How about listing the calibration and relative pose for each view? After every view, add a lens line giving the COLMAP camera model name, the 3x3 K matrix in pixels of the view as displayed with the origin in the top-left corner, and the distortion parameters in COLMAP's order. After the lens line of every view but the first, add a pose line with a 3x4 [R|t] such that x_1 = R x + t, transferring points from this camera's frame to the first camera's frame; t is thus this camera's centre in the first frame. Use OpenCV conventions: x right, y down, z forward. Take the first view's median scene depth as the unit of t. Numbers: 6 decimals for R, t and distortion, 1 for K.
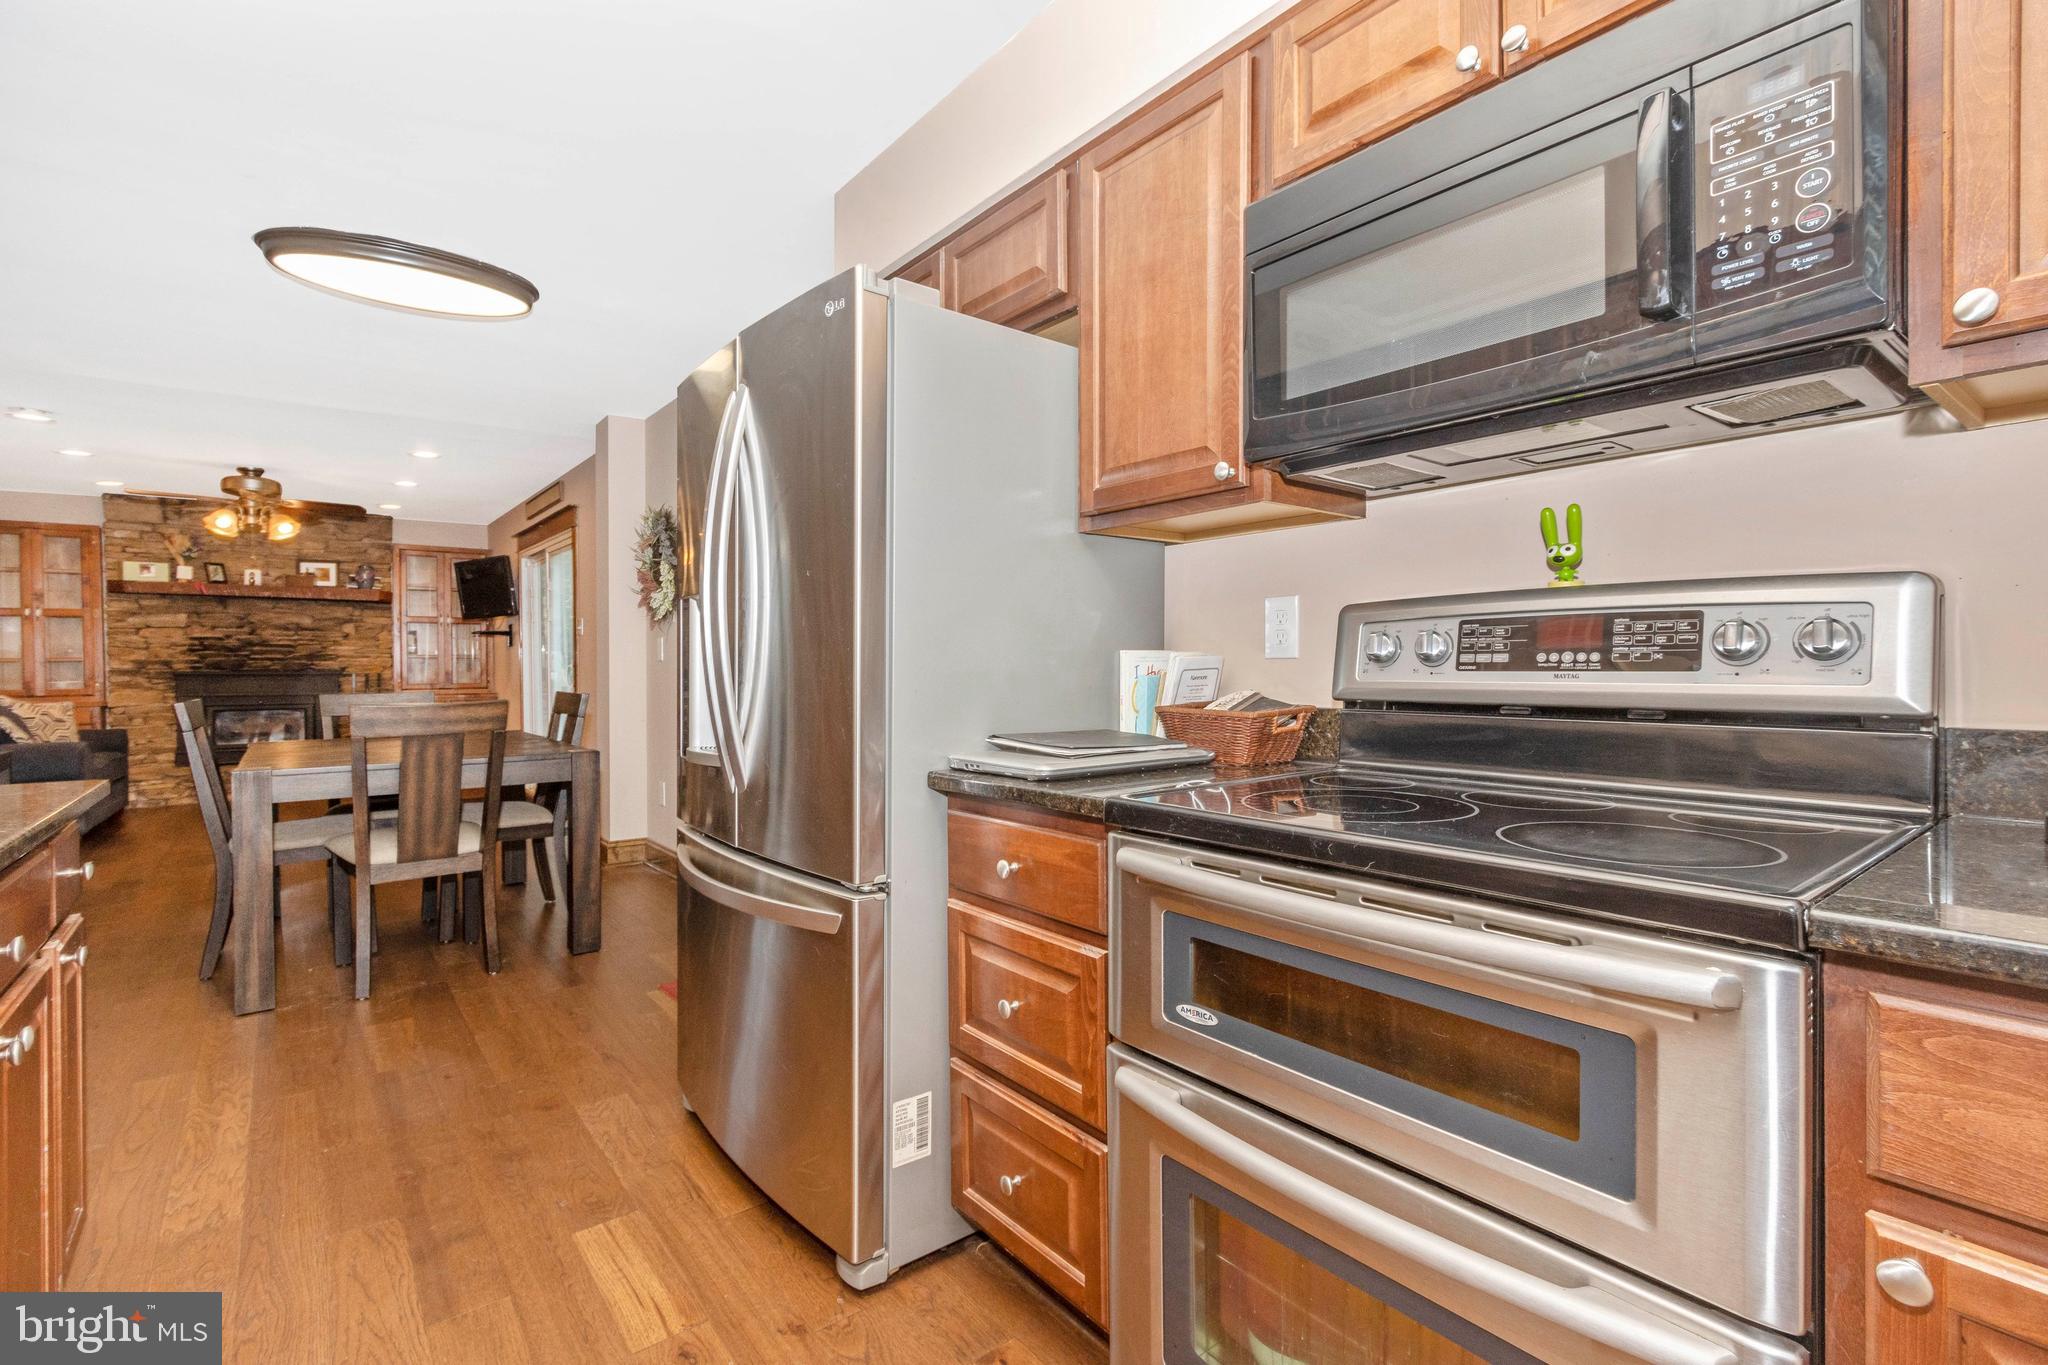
lens RADIAL K [[953.5, 0, 1031.5], [0, 953.5, 663.1], [0, 0, 1]] dist [0.001664, 0.000963]
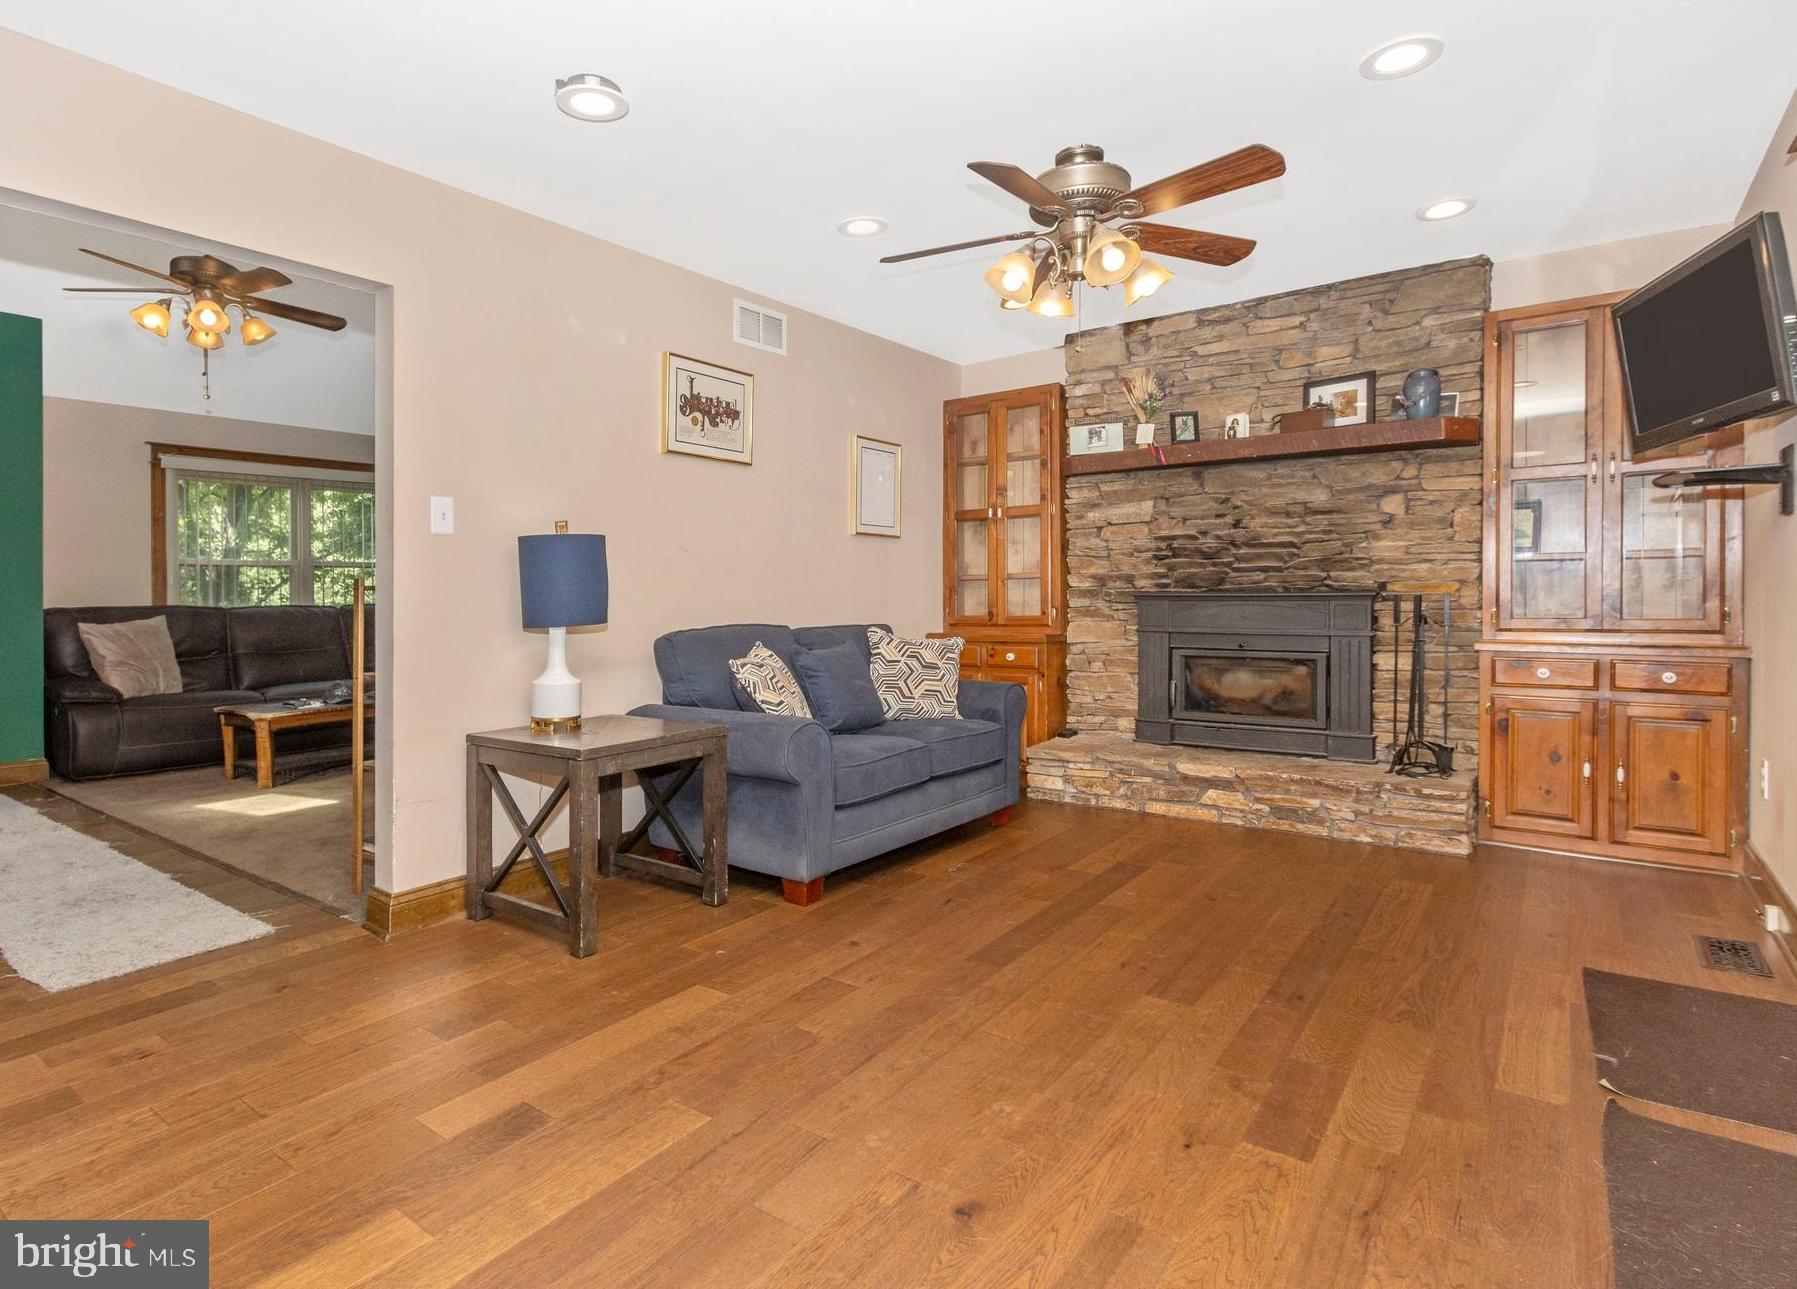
lens RADIAL K [[938.6, 0, 822.9], [0, 938.6, 615.1], [0, 0, 1]] dist [-0.000176, 0.000481]
pose [[0.242112, 0.024989, -0.969927, -0.330259], [0.012455, 0.999506, 0.028860, 0.003784], [0.970168, -0.019067, 0.241681, 0.631231]]
